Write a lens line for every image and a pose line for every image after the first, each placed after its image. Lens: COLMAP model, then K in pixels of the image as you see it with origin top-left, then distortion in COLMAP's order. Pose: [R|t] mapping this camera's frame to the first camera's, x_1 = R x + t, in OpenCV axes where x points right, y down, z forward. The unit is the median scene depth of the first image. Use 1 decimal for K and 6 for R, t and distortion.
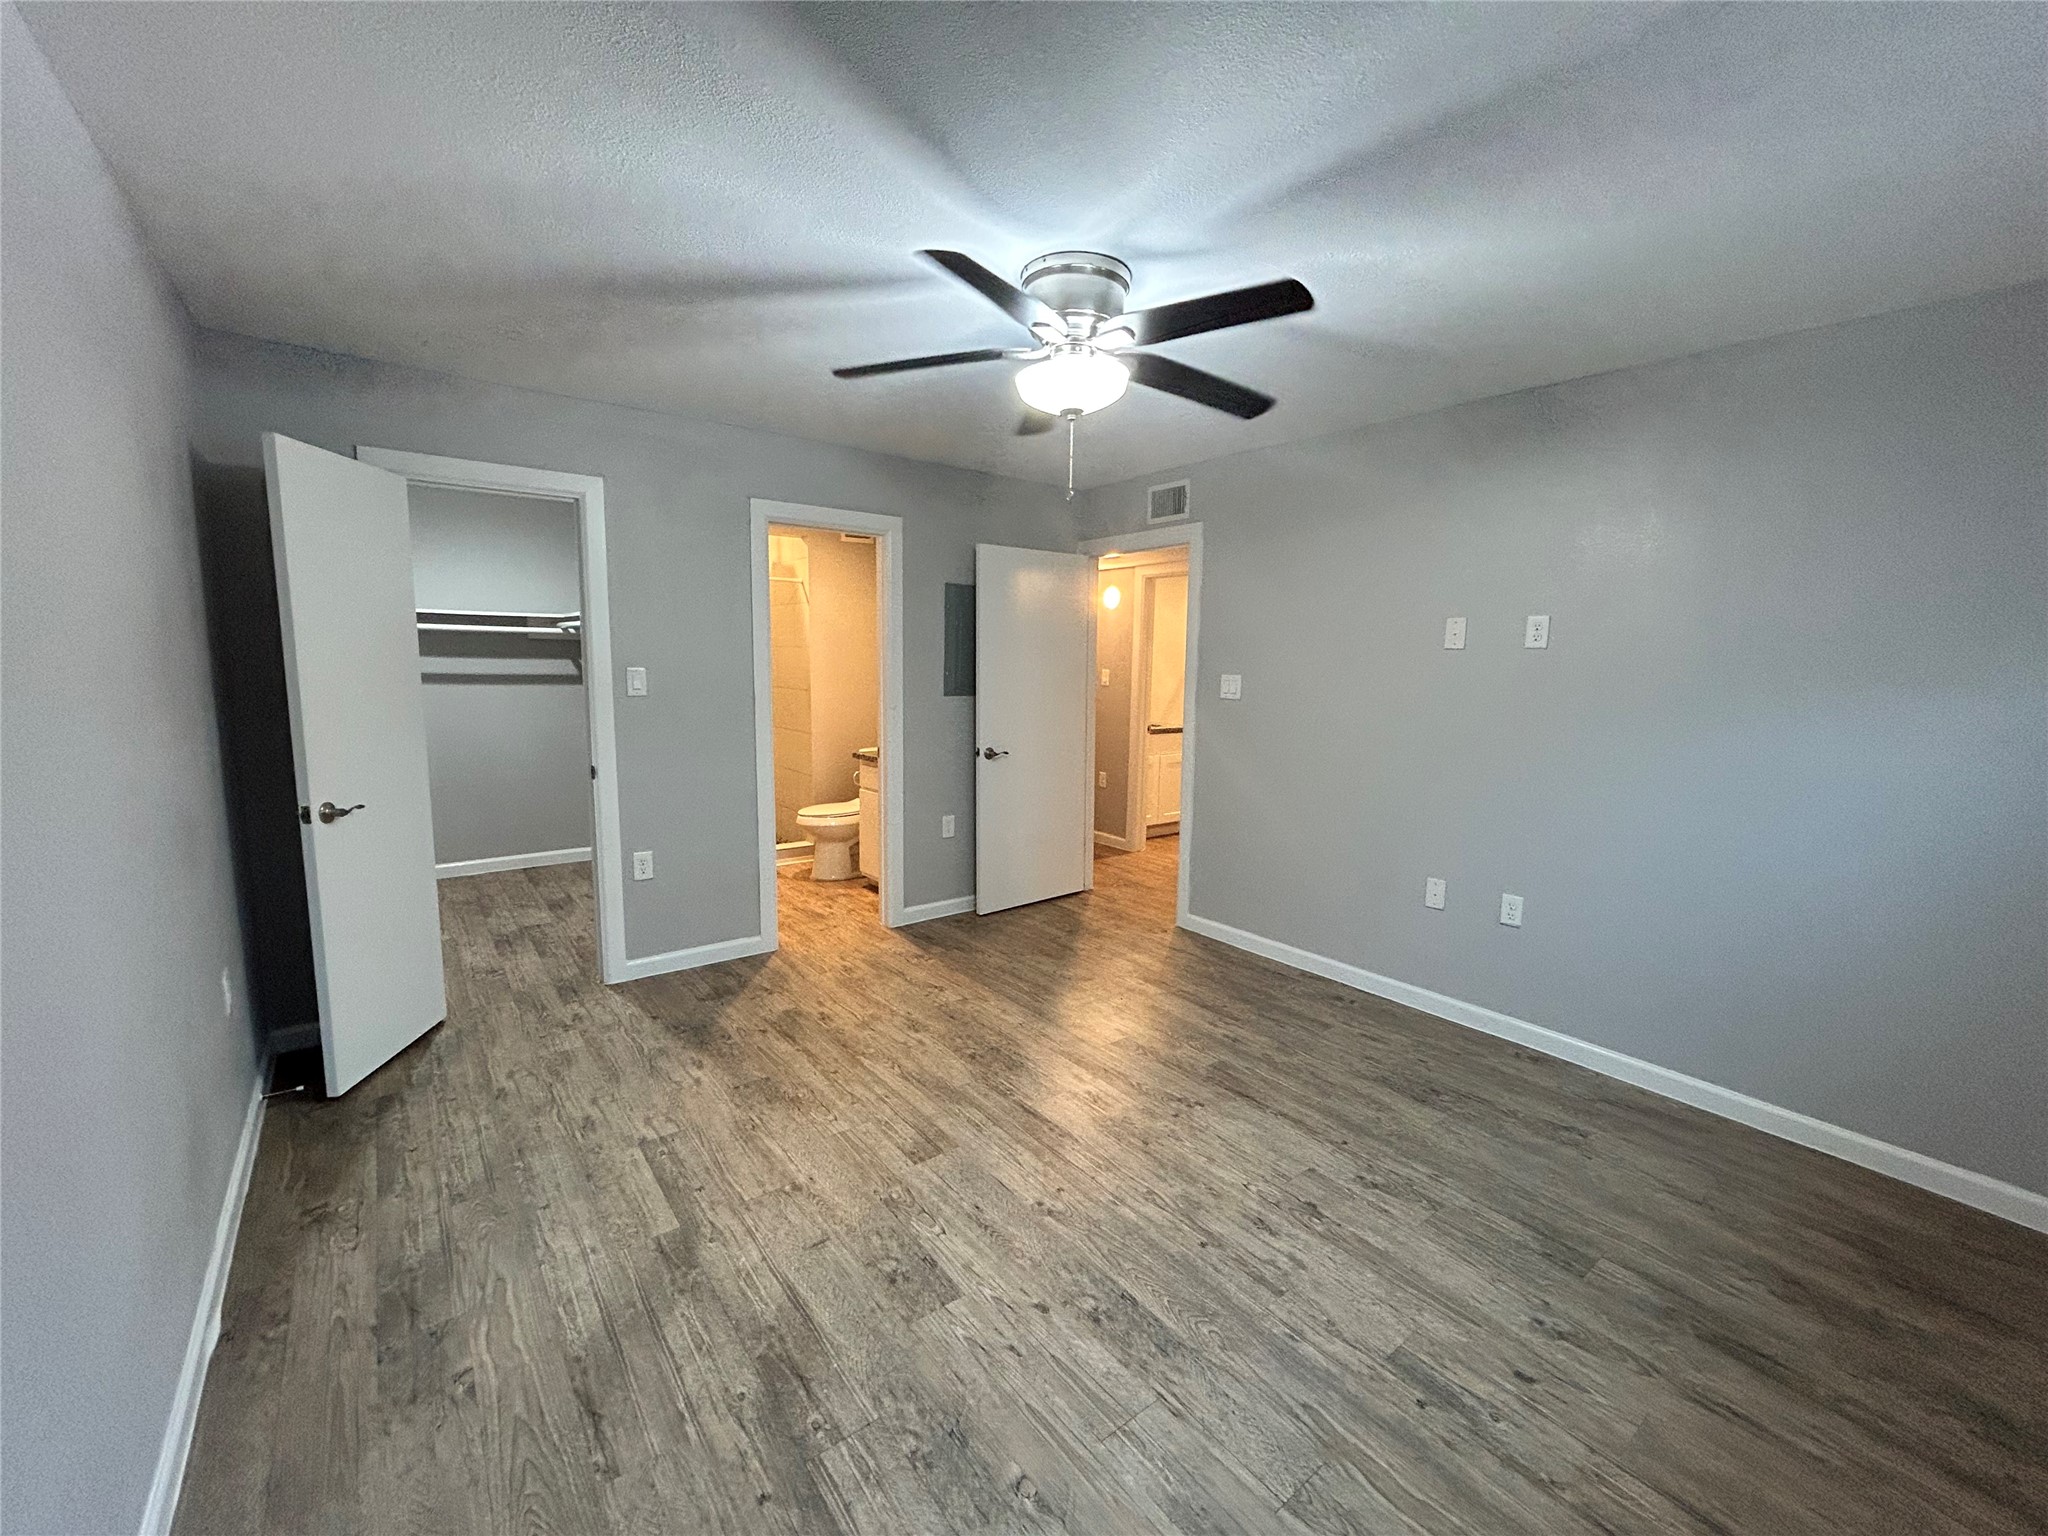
lens RADIAL K [[832.5, 0, 1020.9], [0, 832.5, 767.6], [0, 0, 1]] dist [-0.001621, -0.000247]
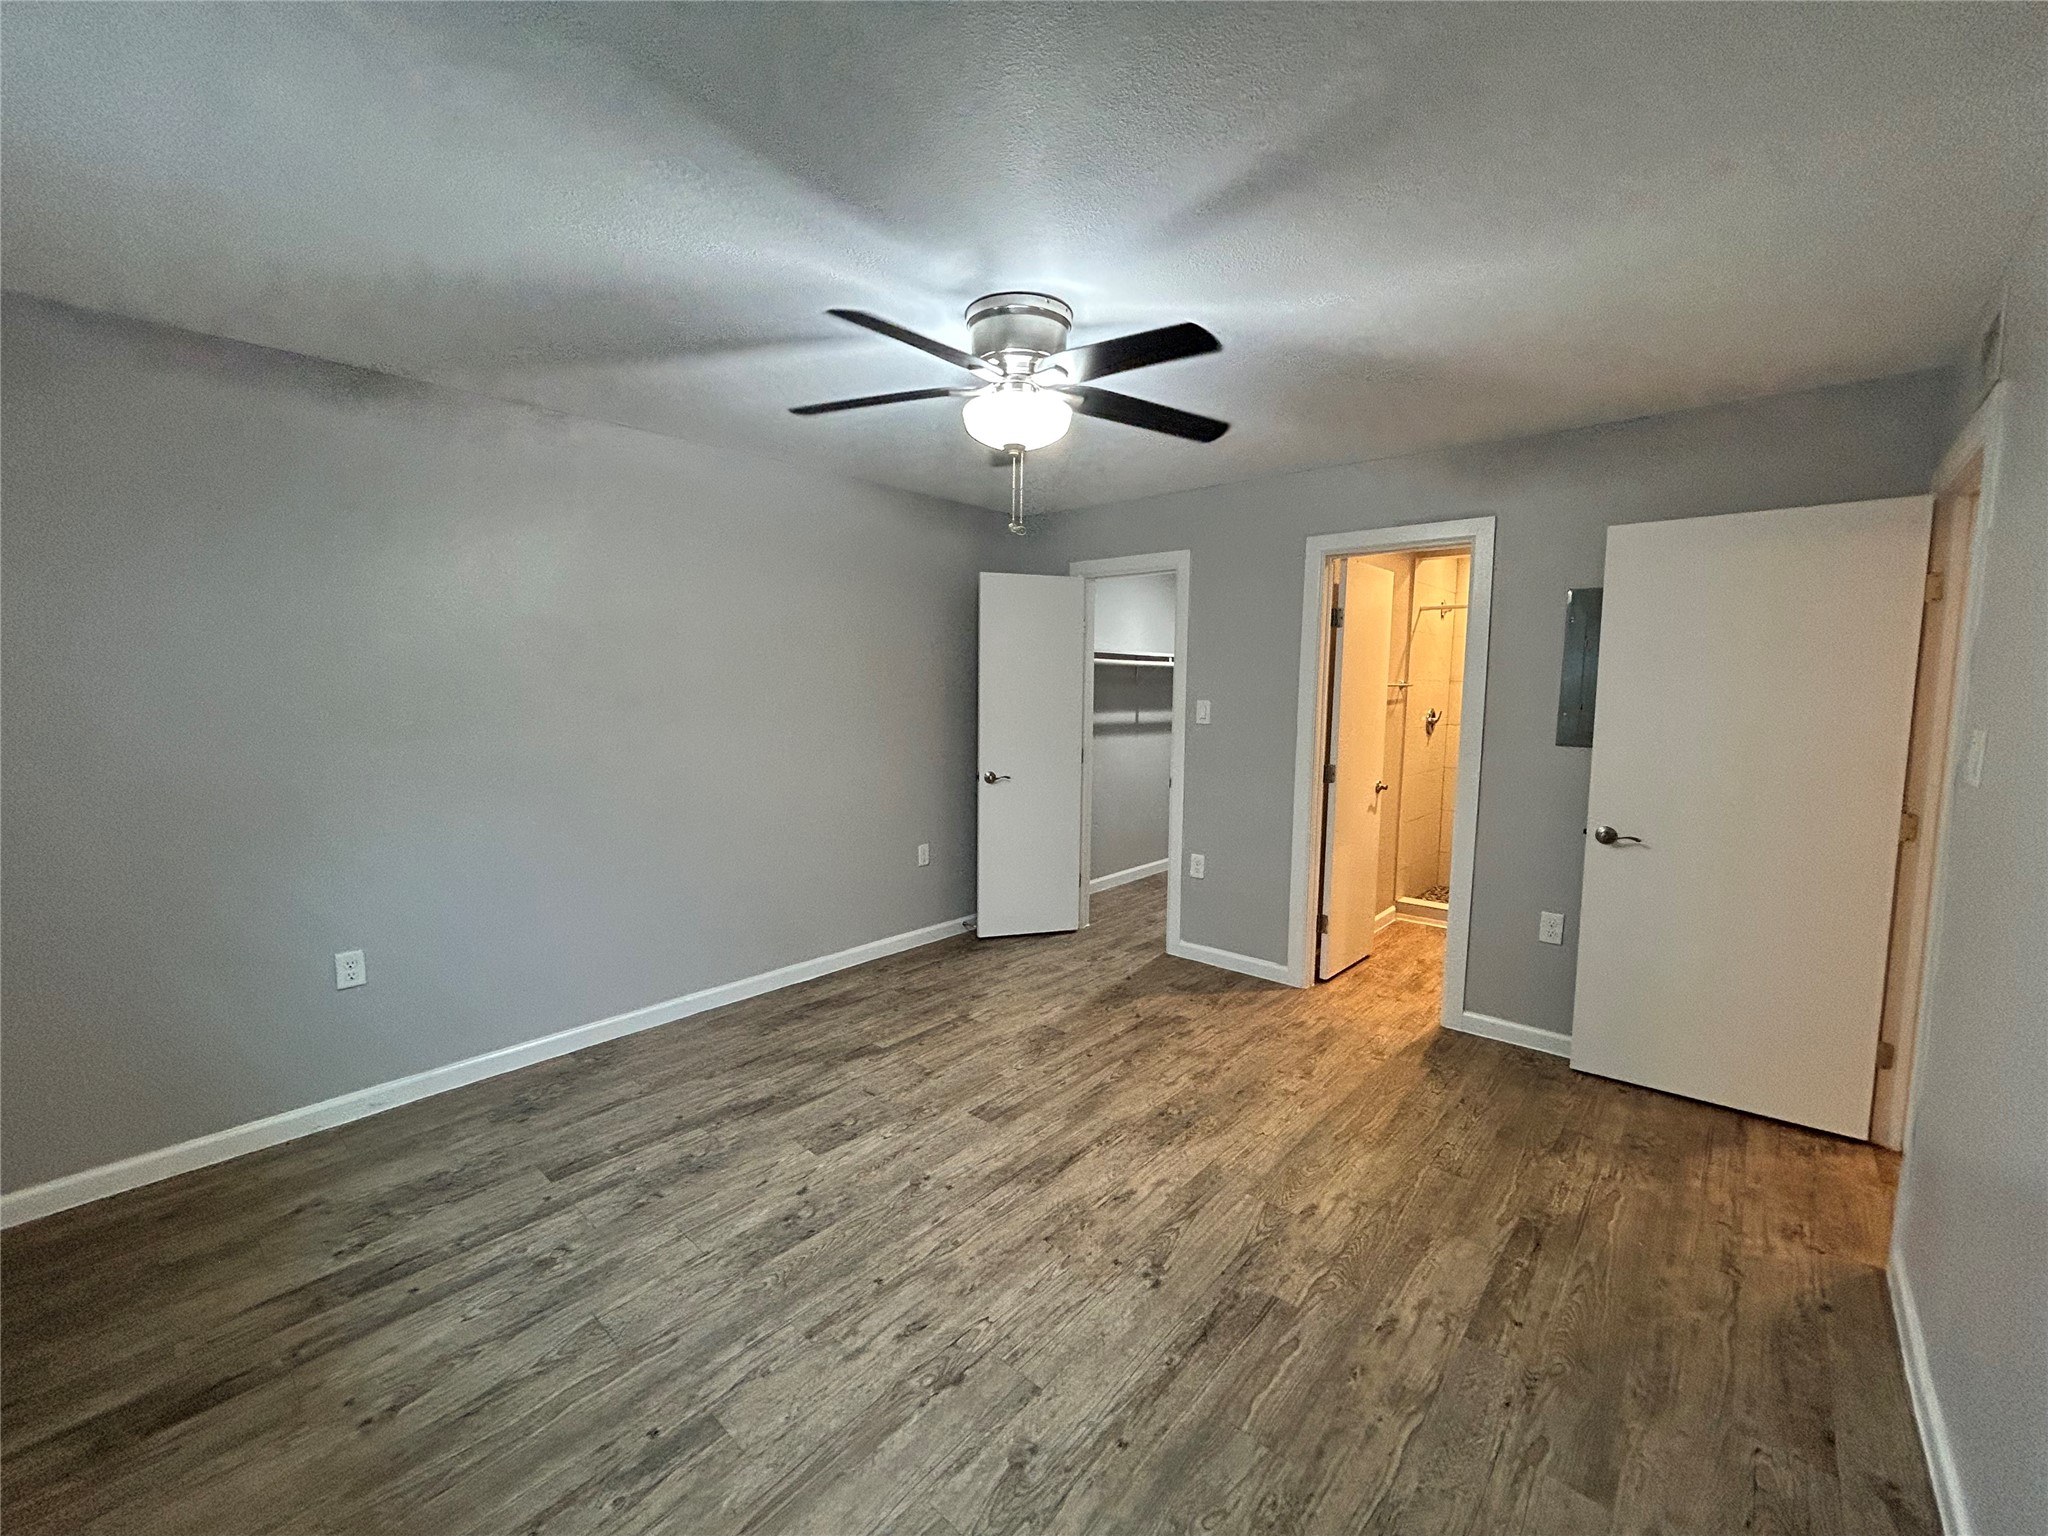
lens RADIAL K [[826.9, 0, 1016.4], [0, 826.9, 744.0], [0, 0, 1]] dist [0.001764, -0.000015]
pose [[0.188861, 0.056448, -0.980380, 0.901475], [-0.136126, 0.990213, 0.030791, -0.078743], [0.972523, 0.127640, 0.194697, 0.686478]]
